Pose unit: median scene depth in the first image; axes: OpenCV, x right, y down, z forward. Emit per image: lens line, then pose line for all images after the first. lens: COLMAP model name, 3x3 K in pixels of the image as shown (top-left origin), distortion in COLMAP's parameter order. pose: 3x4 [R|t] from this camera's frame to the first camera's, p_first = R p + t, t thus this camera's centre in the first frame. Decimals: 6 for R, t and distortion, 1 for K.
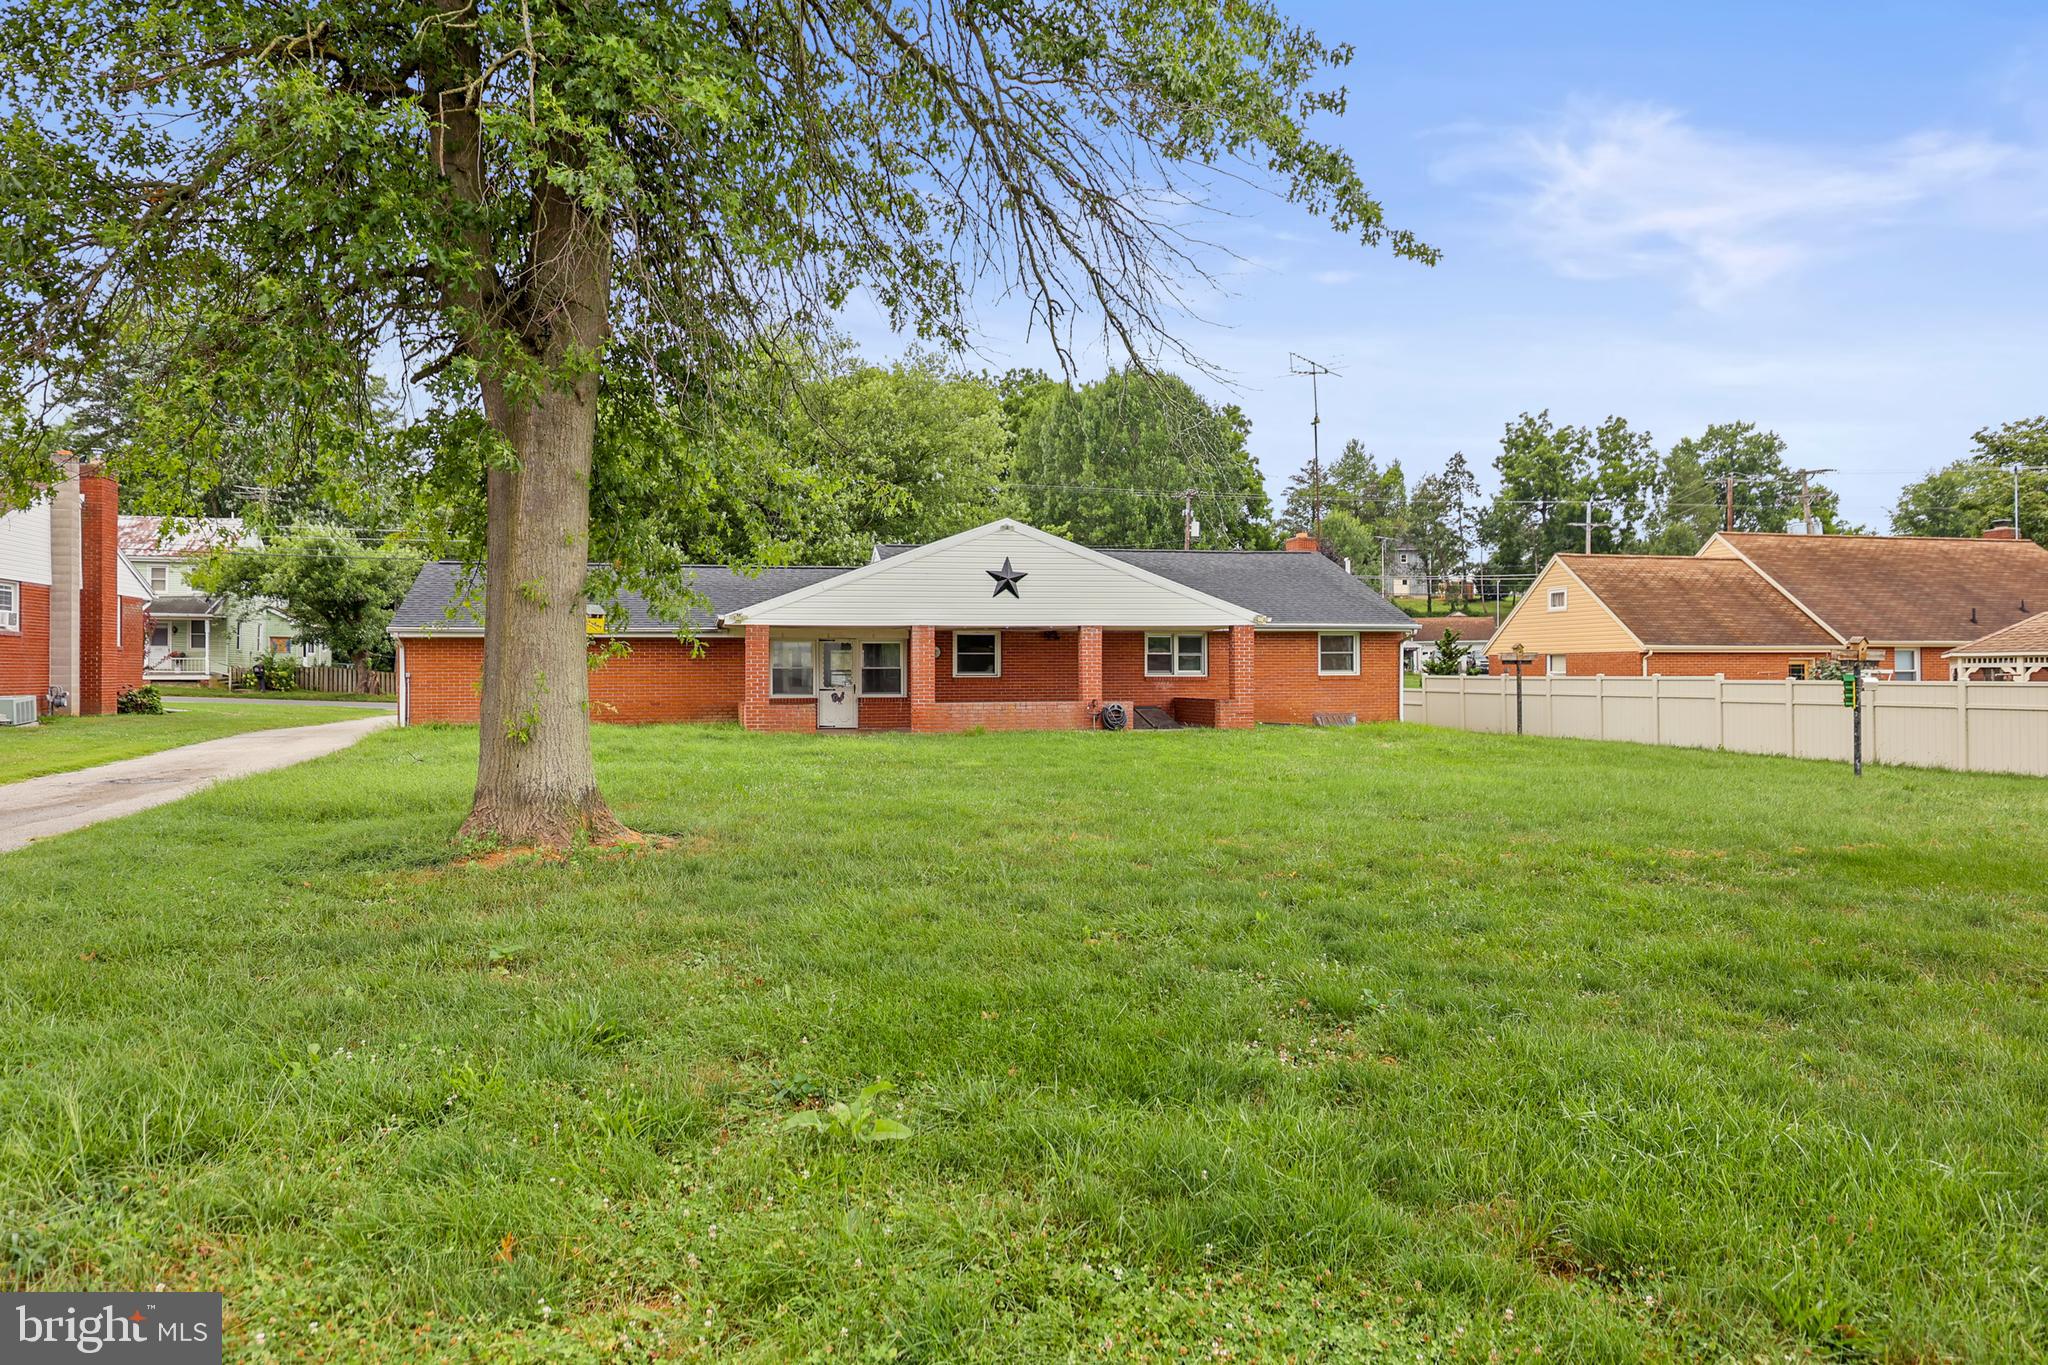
lens RADIAL K [[1337.5, 0, 1020.7], [0, 1337.5, 681.6], [0, 0, 1]] dist [-0.022878, -0.001166]
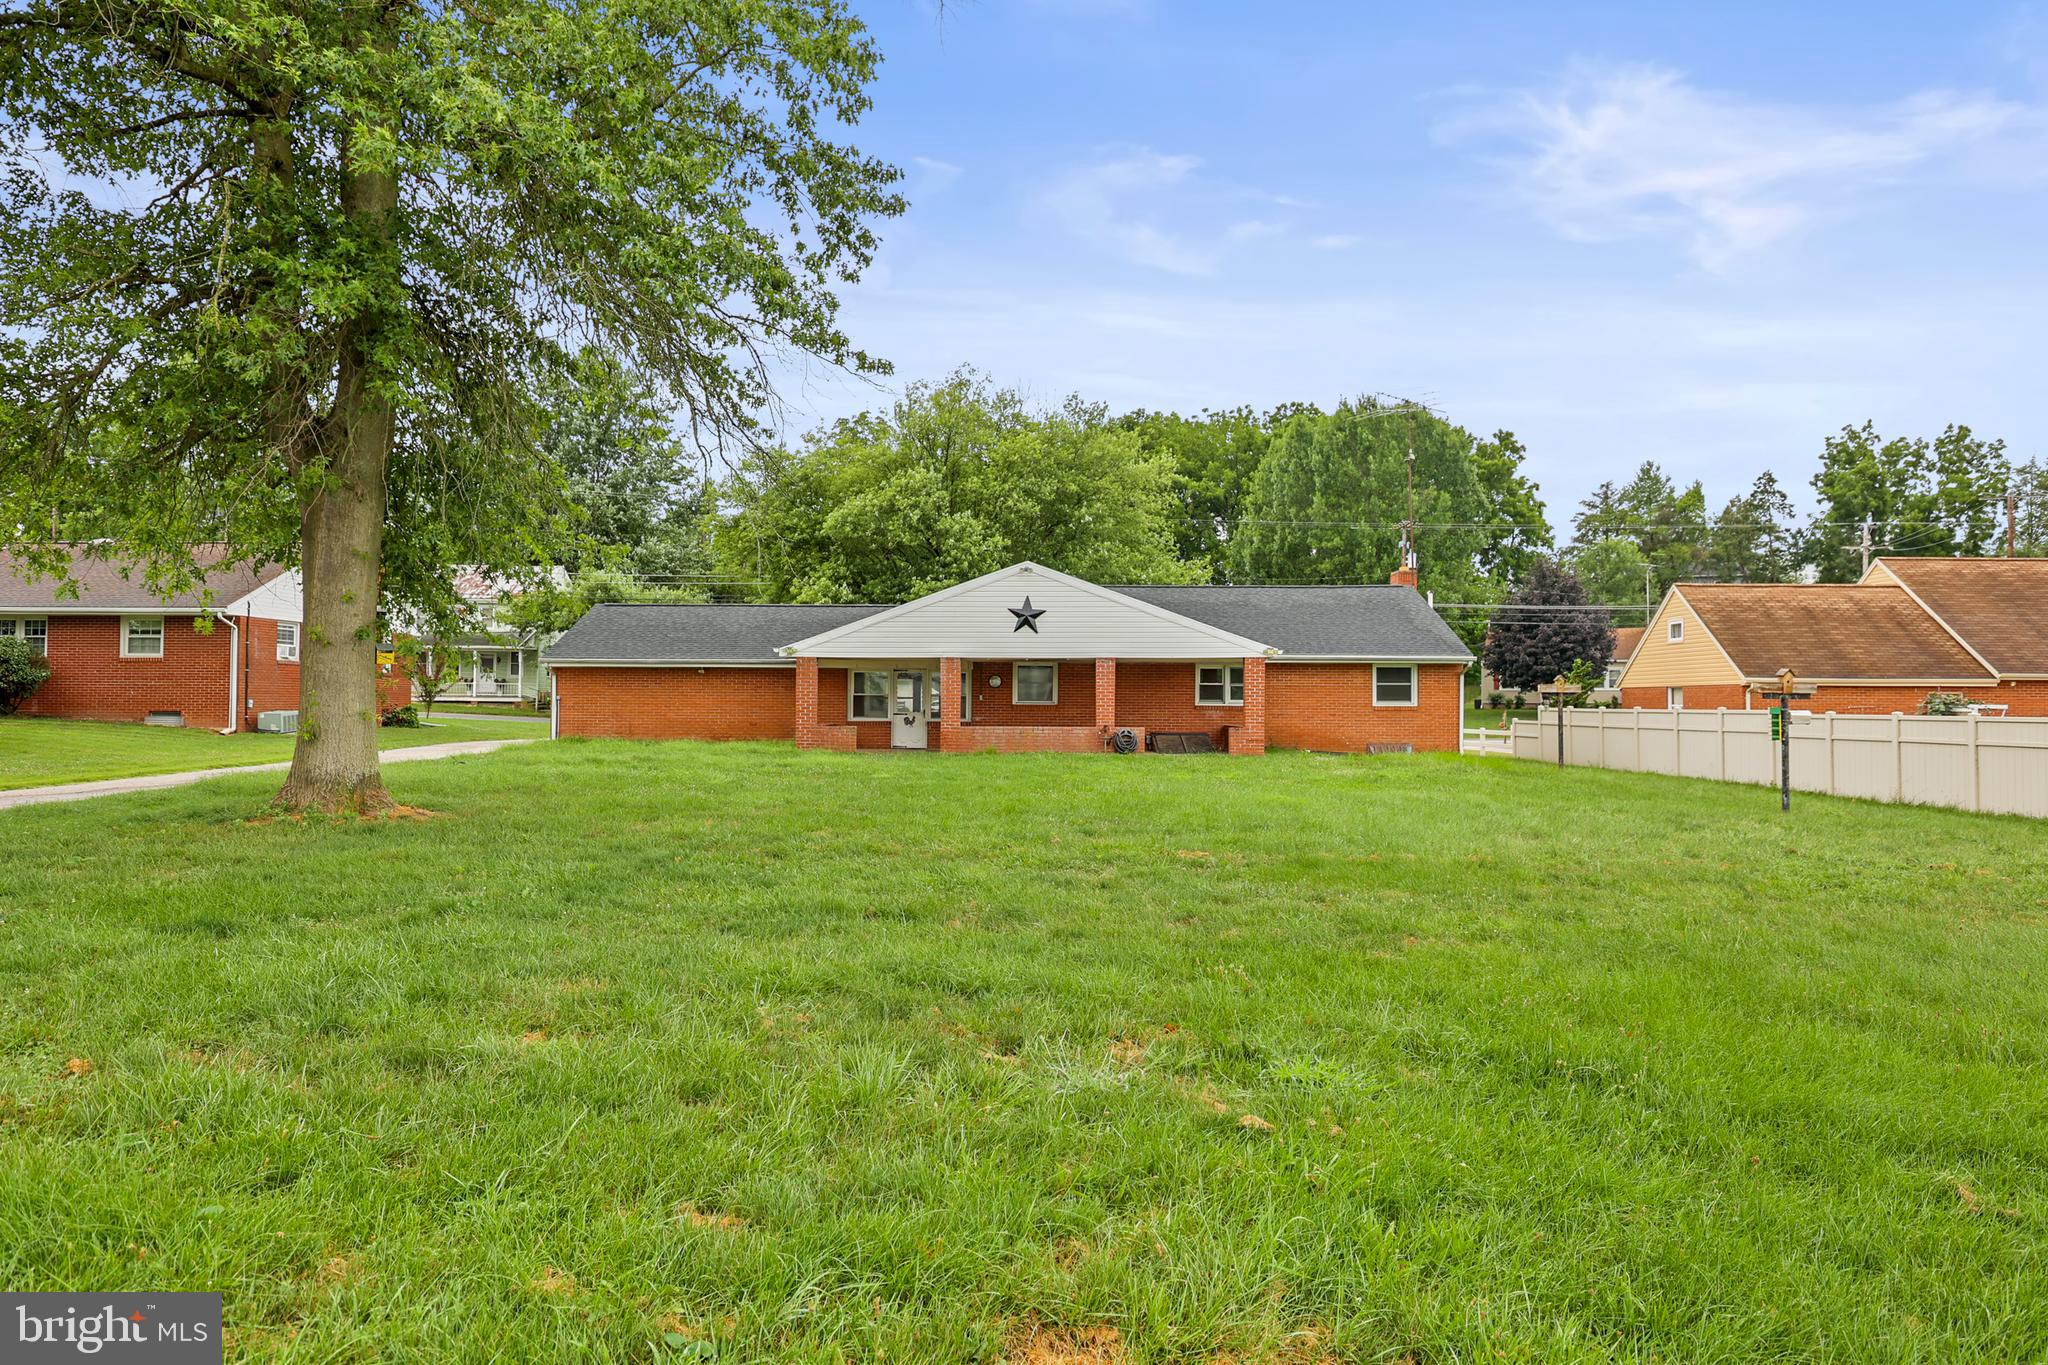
lens RADIAL K [[1315.3, 0, 1032.2], [0, 1315.3, 703.3], [0, 0, 1]] dist [-0.004676, 0.003295]
pose [[0.970709, 0.008861, -0.240096, 0.193537], [-0.010382, 0.999933, -0.005071, 0.001280], [0.240035, 0.007415, 0.970736, -0.047838]]
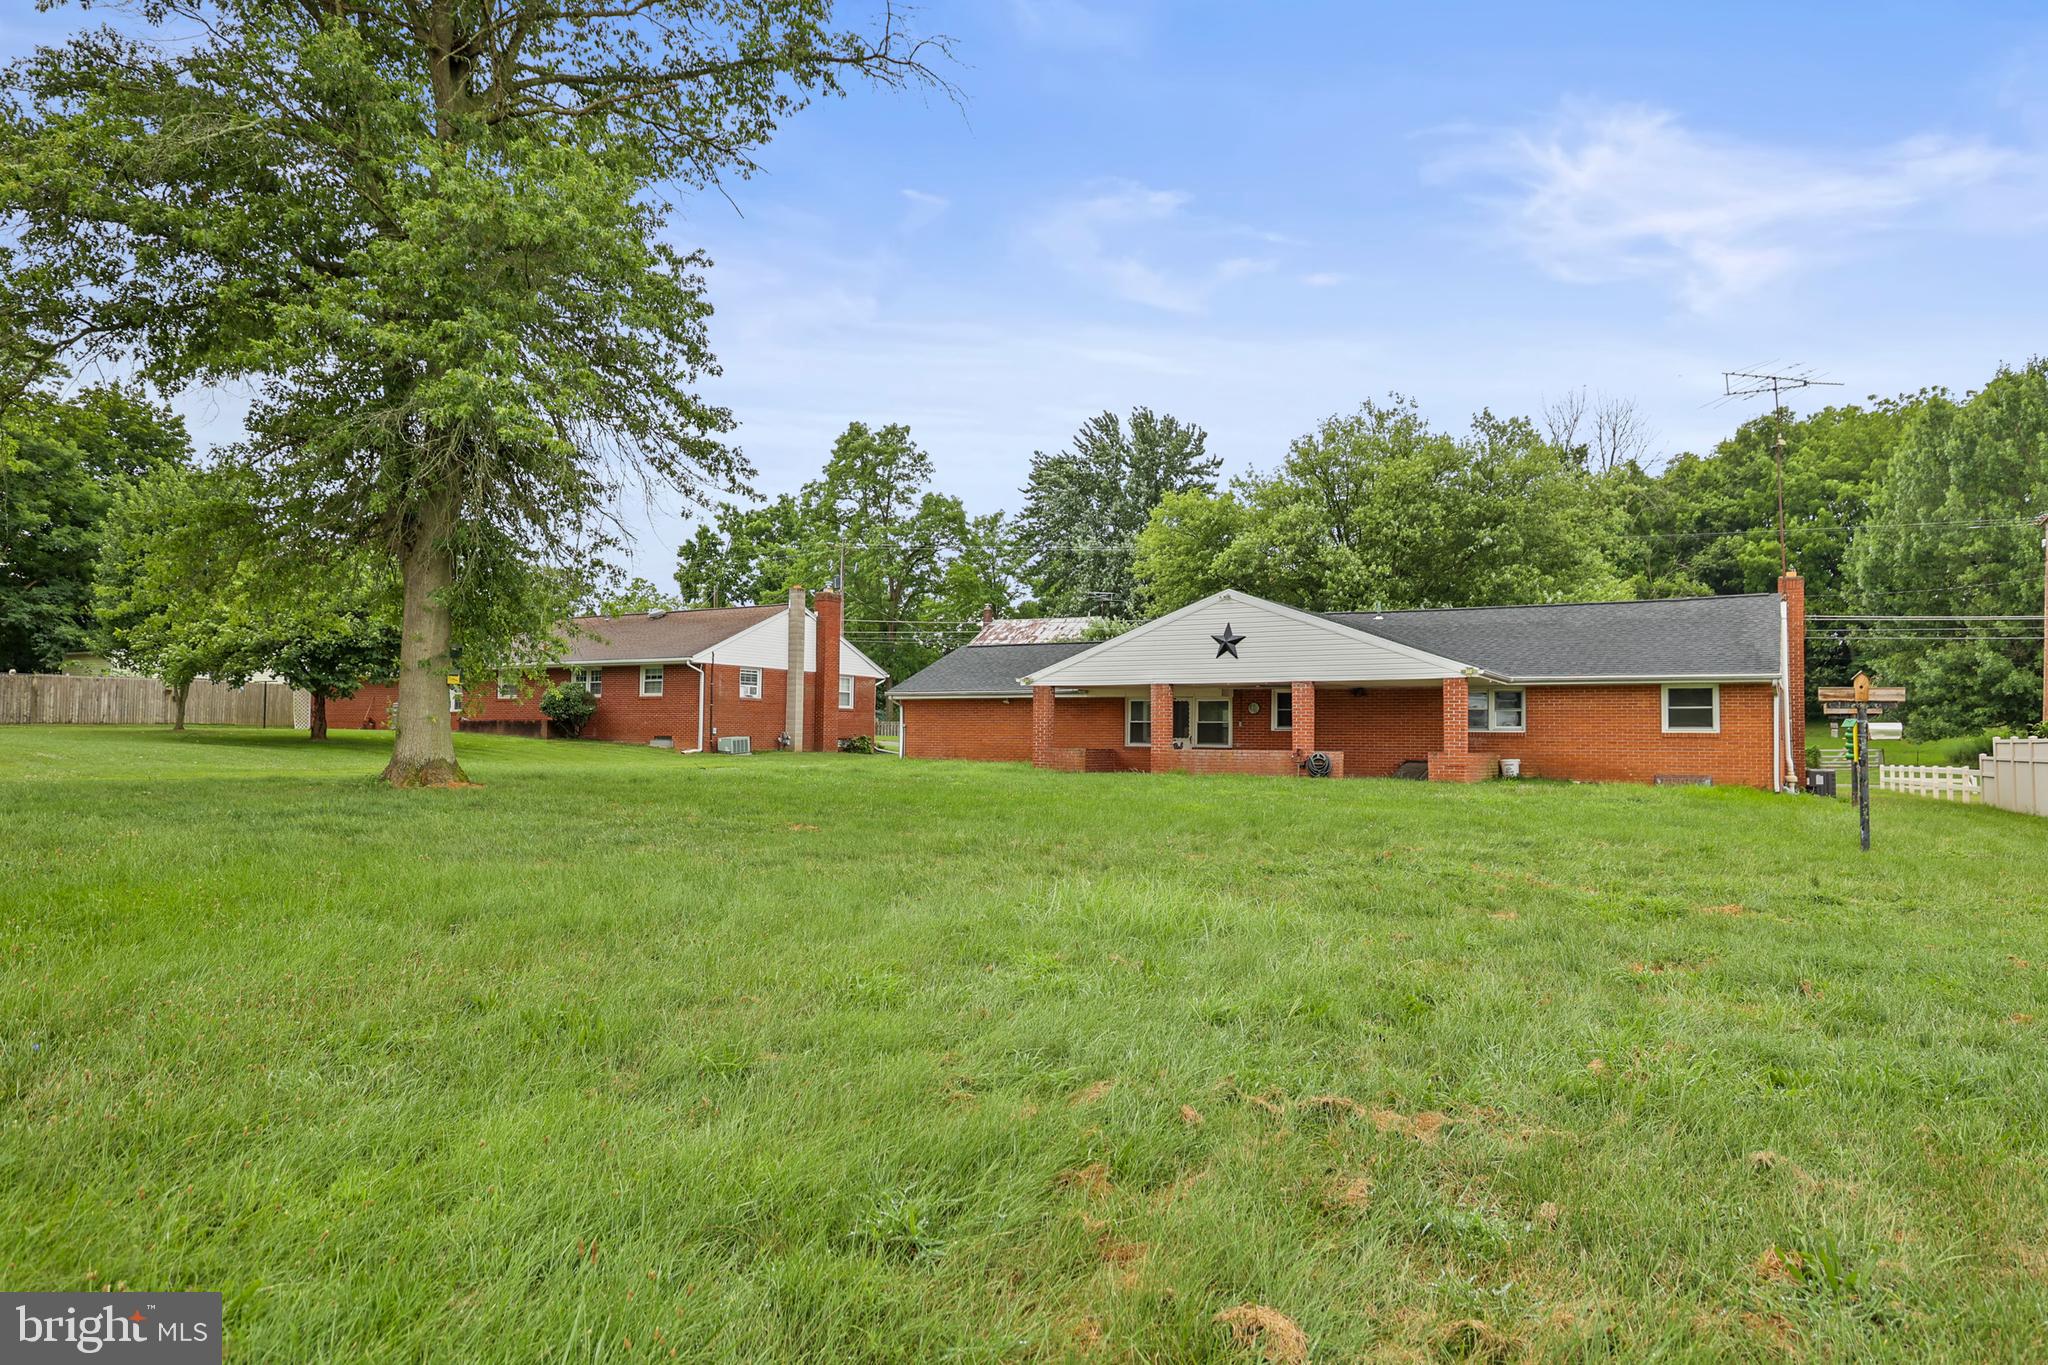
lens RADIAL K [[1315.3, 0, 1045.2], [0, 1315.3, 763.8], [0, 0, 1]] dist [-0.004676, 0.003295]
pose [[0.721083, 0.022032, -0.692499, 0.495727], [-0.018604, 0.999750, 0.012435, 0.012420], [0.692599, 0.003917, 0.721312, 0.057455]]
